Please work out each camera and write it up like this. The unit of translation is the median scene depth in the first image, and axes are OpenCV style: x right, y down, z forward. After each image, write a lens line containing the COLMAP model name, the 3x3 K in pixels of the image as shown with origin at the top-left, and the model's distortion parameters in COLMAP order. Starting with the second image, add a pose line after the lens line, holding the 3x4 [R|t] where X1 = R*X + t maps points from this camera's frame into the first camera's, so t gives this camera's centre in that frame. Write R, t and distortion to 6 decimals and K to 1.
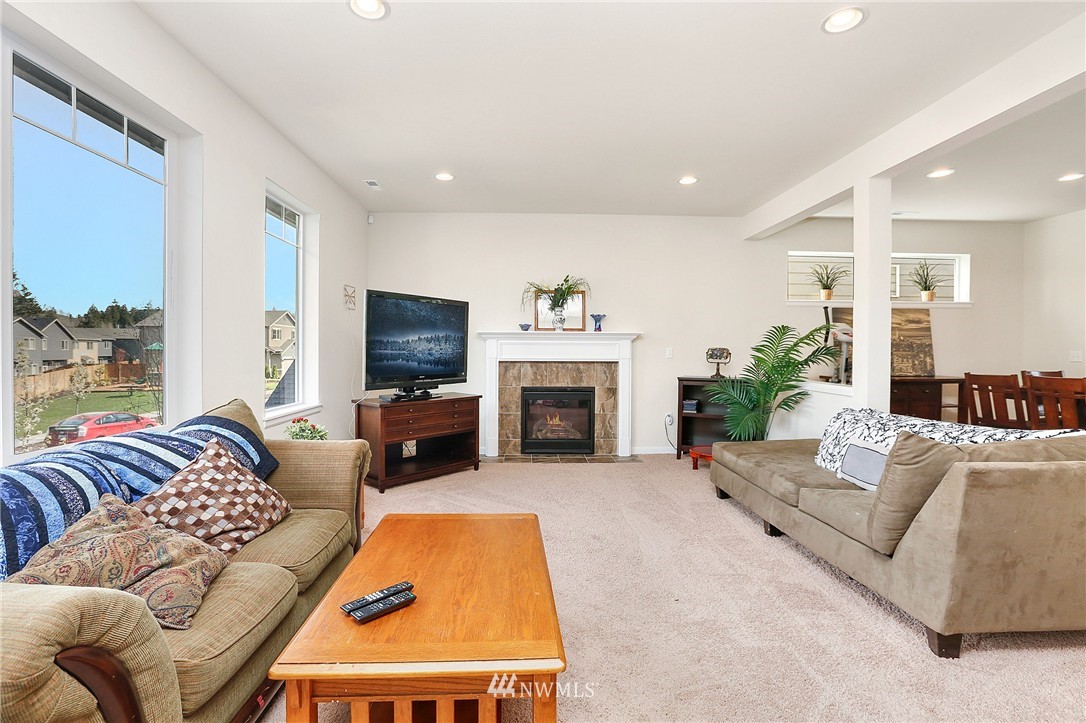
lens RADIAL K [[483.3, 0, 543.0], [0, 483.3, 361.5], [0, 0, 1]] dist [-0.068282, 0.037518]
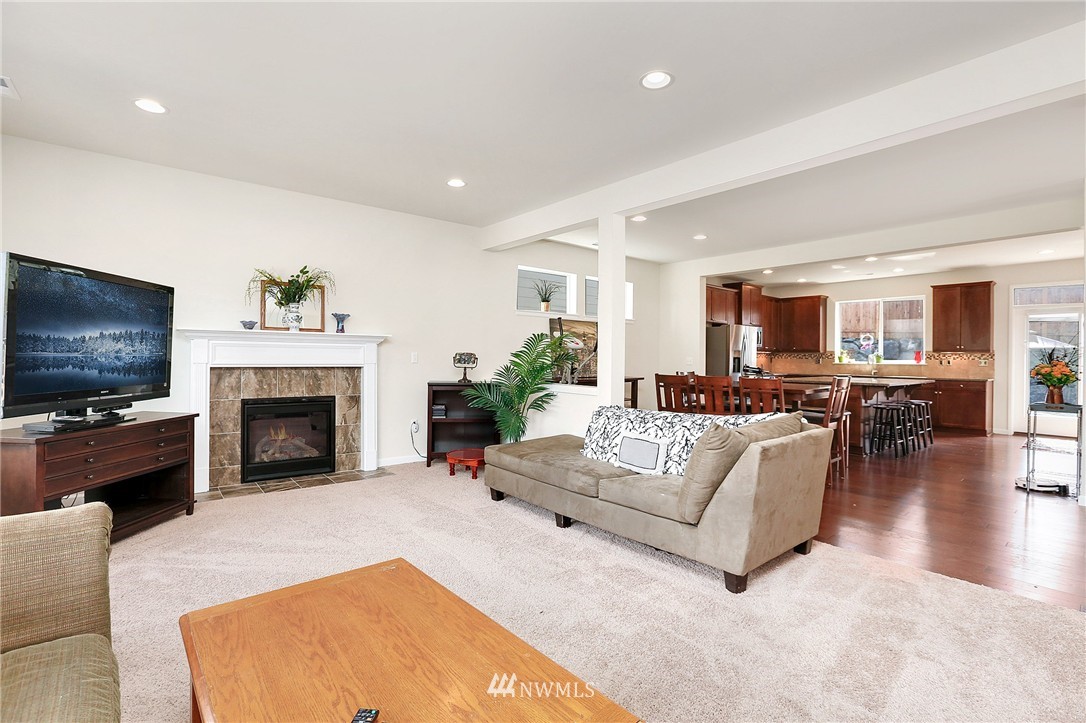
lens RADIAL K [[483.3, 0, 543.0], [0, 483.3, 361.5], [0, 0, 1]] dist [-0.068282, 0.037518]
pose [[0.803606, -0.000030, 0.595161, -0.136876], [0.004698, 0.999969, -0.006293, -0.003353], [-0.595143, 0.007853, 0.803582, 0.095116]]
